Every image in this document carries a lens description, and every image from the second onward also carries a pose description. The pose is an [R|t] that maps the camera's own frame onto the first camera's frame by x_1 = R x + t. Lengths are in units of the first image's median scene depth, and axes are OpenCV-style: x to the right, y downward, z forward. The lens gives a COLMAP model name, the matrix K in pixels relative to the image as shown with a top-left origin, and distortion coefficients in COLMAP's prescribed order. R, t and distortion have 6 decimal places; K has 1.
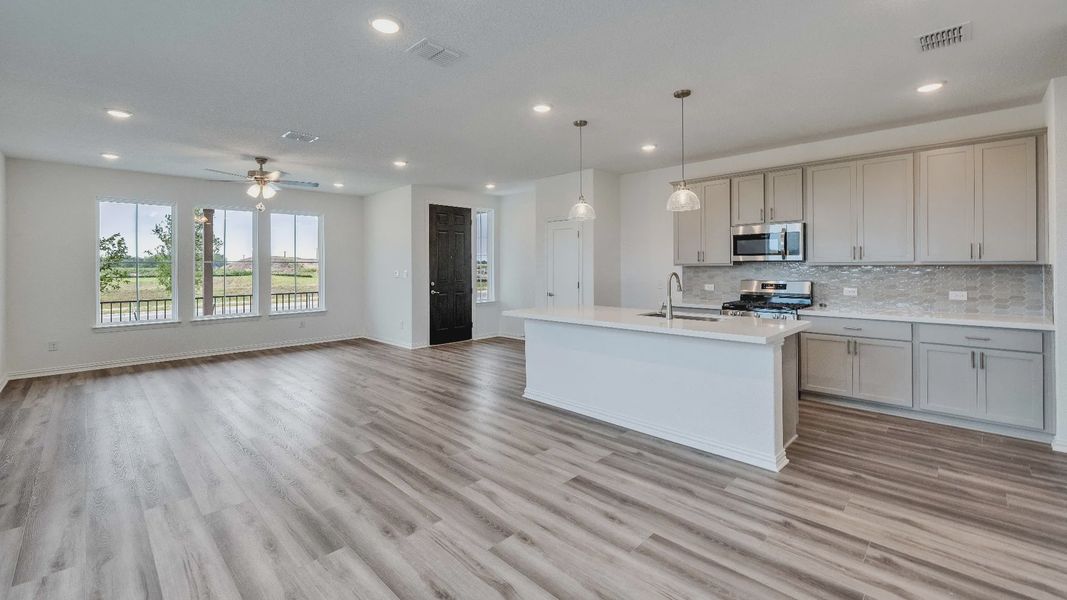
lens RADIAL K [[450.5, 0, 535.0], [0, 450.5, 281.4], [0, 0, 1]] dist [-0.002615, -0.000550]
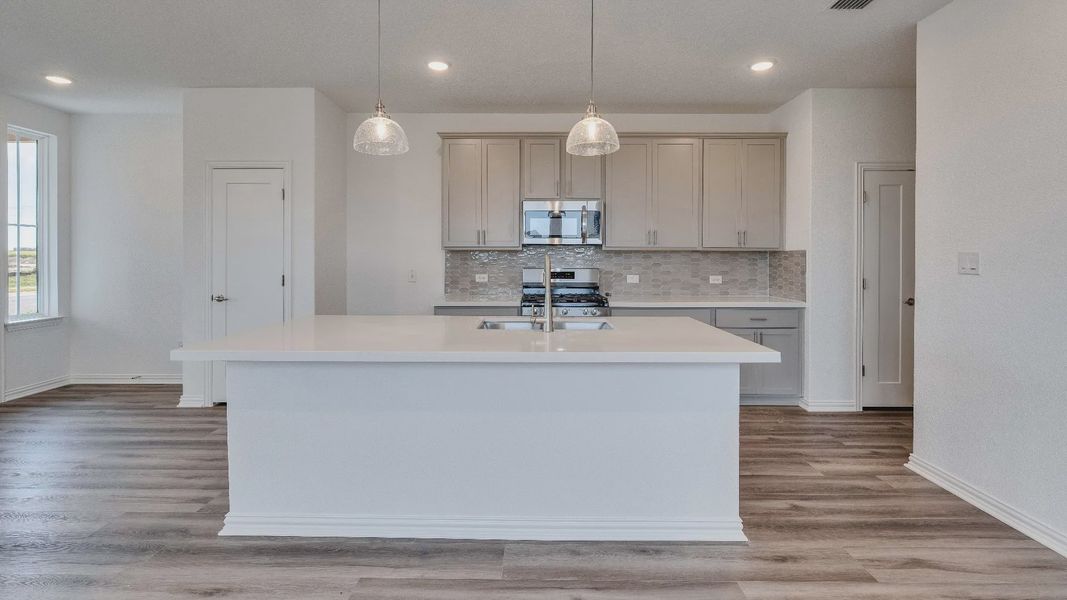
lens RADIAL K [[463.3, 0, 531.9], [0, 463.3, 258.7], [0, 0, 1]] dist [-0.000149, 0.000045]
pose [[0.717716, 0.003930, 0.696325, -0.144582], [0.016573, 0.999604, -0.022723, -0.000768], [-0.696138, 0.027849, 0.717367, 0.517985]]
